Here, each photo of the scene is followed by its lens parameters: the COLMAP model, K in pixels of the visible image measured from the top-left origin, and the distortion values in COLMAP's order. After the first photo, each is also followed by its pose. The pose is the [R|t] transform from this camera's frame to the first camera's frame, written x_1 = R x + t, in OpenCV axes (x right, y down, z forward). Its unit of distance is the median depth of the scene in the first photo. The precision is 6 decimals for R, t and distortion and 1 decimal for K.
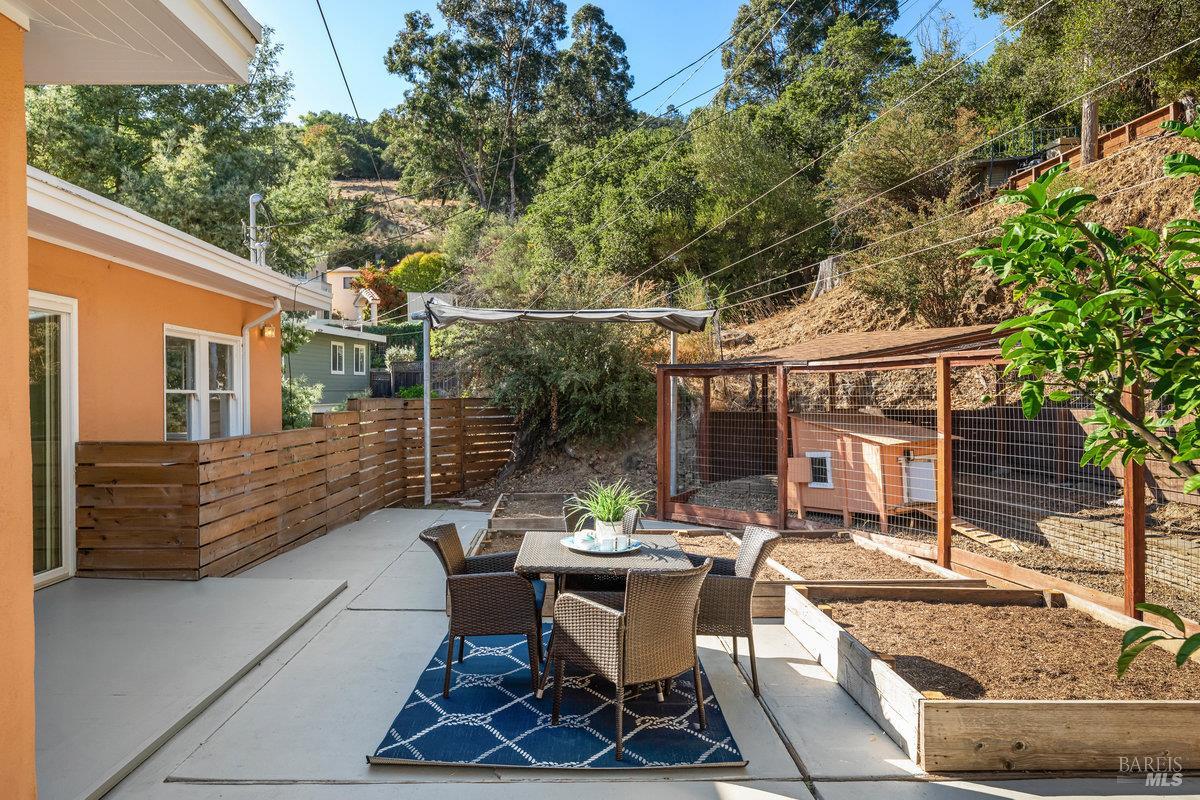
lens RADIAL K [[790.9, 0, 600.0], [0, 790.9, 400.0], [0, 0, 1]] dist [-0.003519, -0.000910]
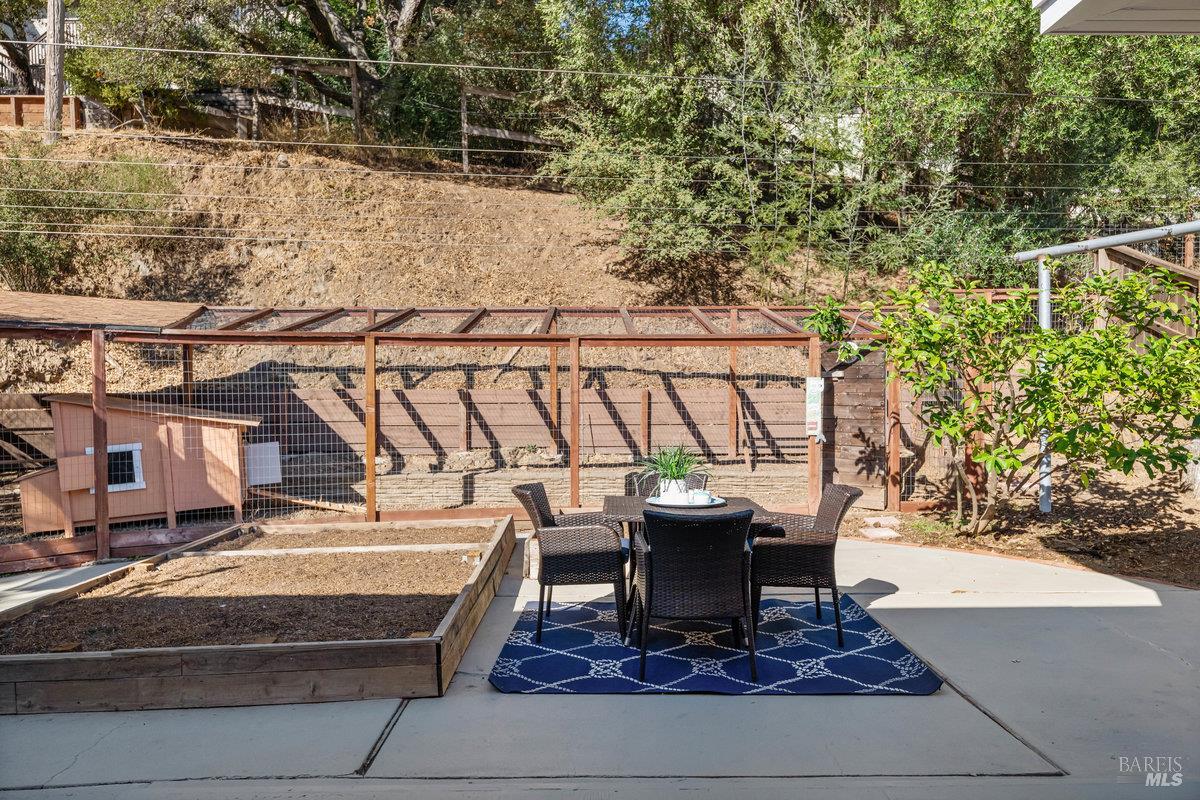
lens RADIAL K [[797.8, 0, 600.0], [0, 797.8, 400.0], [0, 0, 1]] dist [0.001066, 0.000324]
pose [[0.029778, -0.009815, 0.999508, -0.532675], [0.007660, 0.999925, 0.009591, 0.019218], [-0.999527, 0.007371, 0.029851, 0.547204]]
